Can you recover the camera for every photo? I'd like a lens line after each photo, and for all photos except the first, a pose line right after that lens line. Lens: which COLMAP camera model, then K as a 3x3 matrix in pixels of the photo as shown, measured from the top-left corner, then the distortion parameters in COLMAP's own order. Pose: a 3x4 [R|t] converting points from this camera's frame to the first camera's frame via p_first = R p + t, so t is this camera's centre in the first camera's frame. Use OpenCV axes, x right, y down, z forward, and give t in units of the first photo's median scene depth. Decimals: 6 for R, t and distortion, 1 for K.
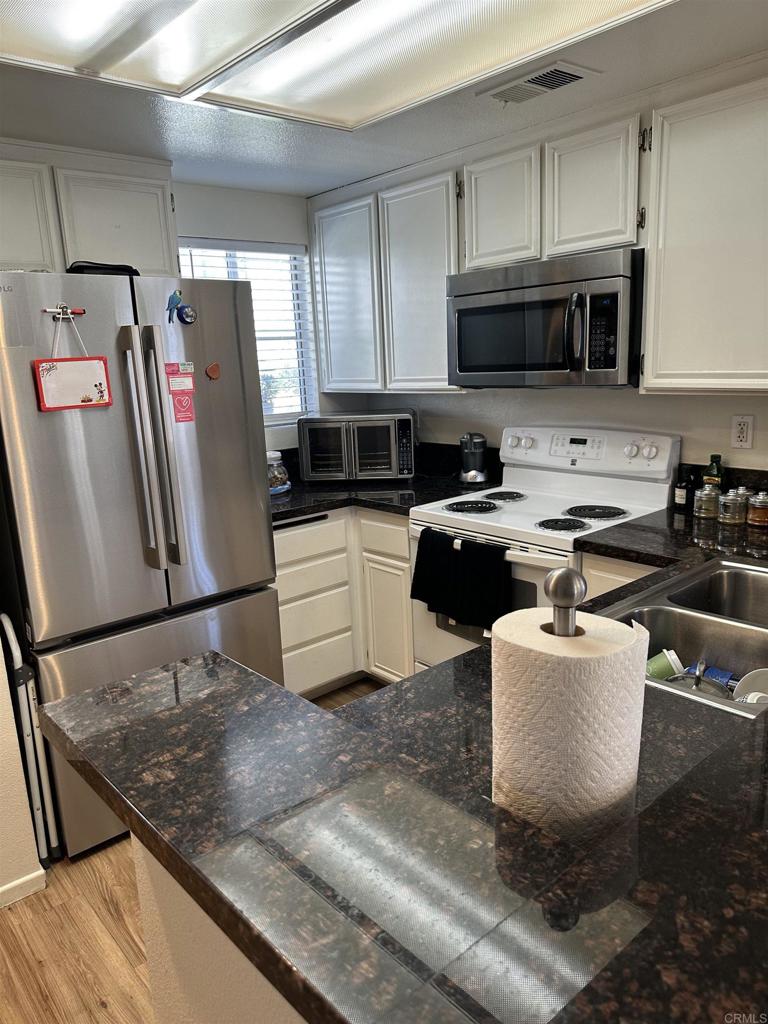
lens RADIAL K [[739.0, 0, 382.6], [0, 739.0, 528.5], [0, 0, 1]] dist [0.061726, -0.068818]
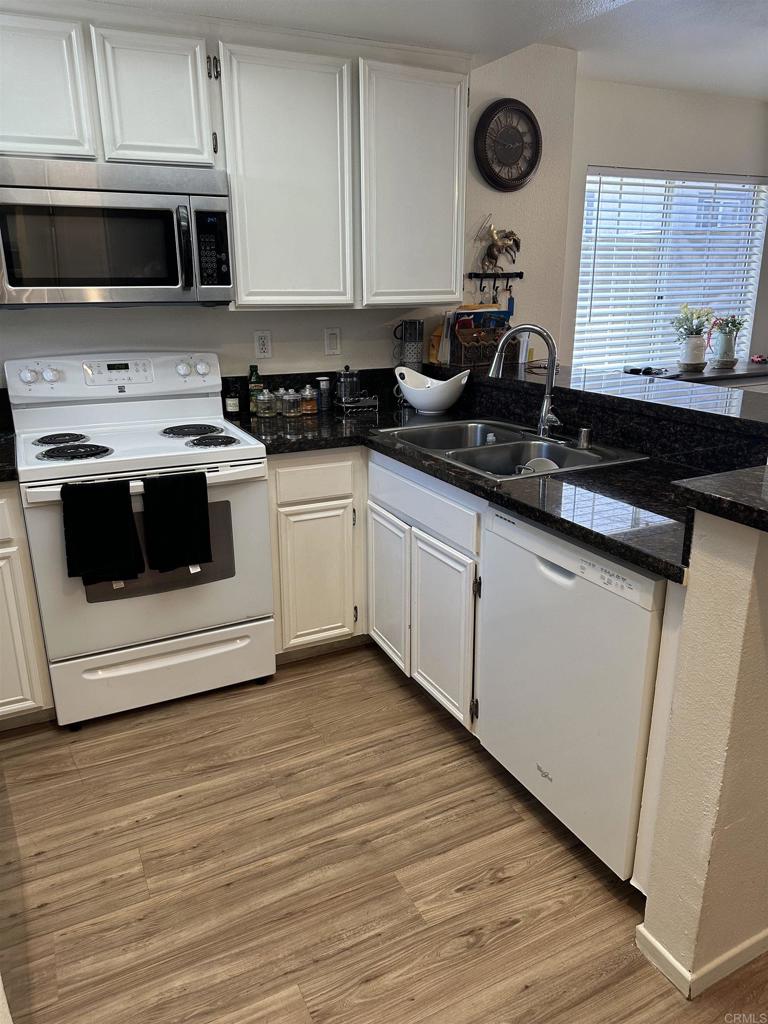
lens RADIAL K [[730.6, 0, 384.0], [0, 730.6, 512.0], [0, 0, 1]] dist [0.053706, -0.051058]
pose [[0.240244, -0.247907, 0.938523, -0.645957], [0.217094, 0.956072, 0.196970, -0.057968], [-0.946125, 0.156426, 0.283509, 0.495175]]
